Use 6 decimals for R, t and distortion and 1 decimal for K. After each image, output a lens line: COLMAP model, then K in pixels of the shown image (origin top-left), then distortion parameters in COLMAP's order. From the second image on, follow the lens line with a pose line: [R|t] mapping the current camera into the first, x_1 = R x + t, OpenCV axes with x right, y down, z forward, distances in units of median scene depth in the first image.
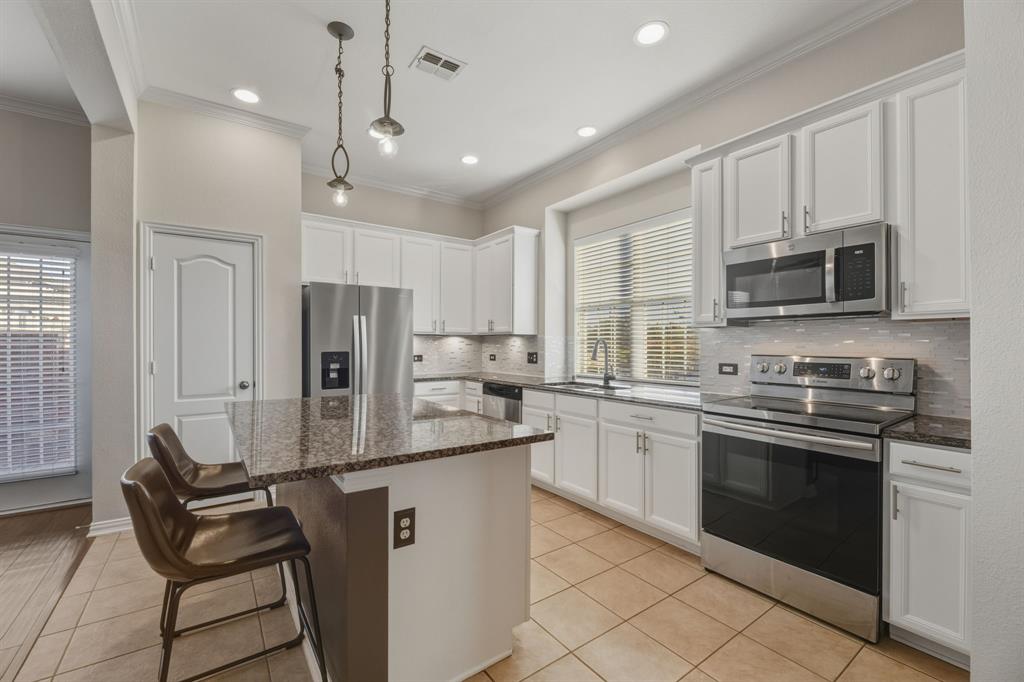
lens RADIAL K [[429.4, 0, 501.6], [0, 429.4, 342.8], [0, 0, 1]] dist [-0.008804, 0.000348]
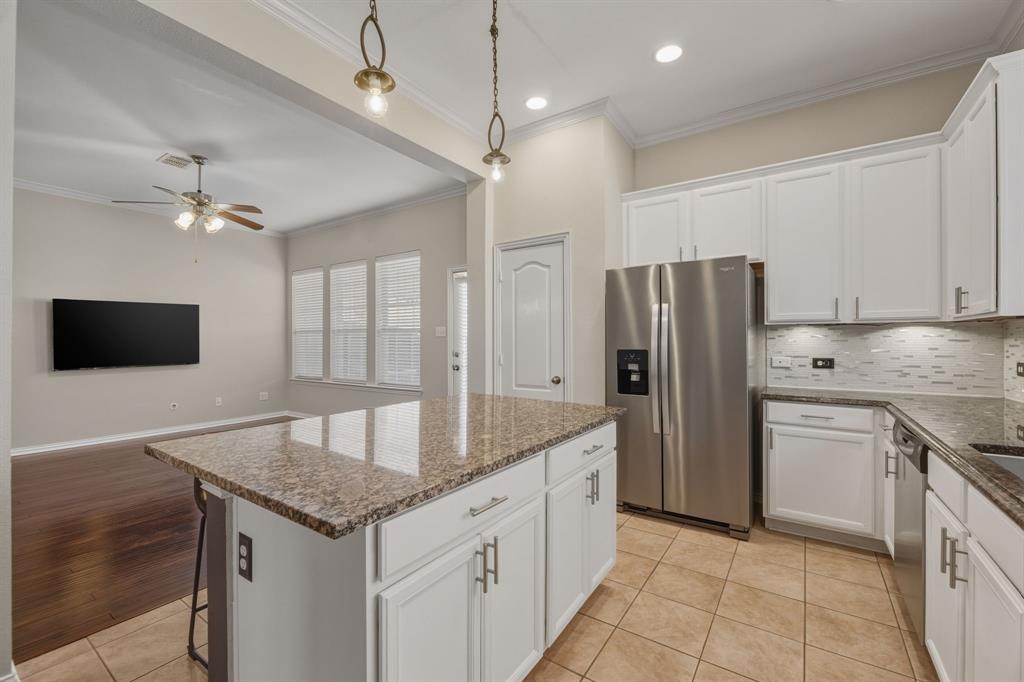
lens RADIAL K [[429.4, 0, 506.3], [0, 429.4, 338.4], [0, 0, 1]] dist [-0.008804, 0.000348]
pose [[0.349085, -0.004107, -0.937082, 0.325334], [0.003244, 0.999990, -0.003174, 0.000952], [0.937085, -0.001931, 0.349095, 0.513648]]
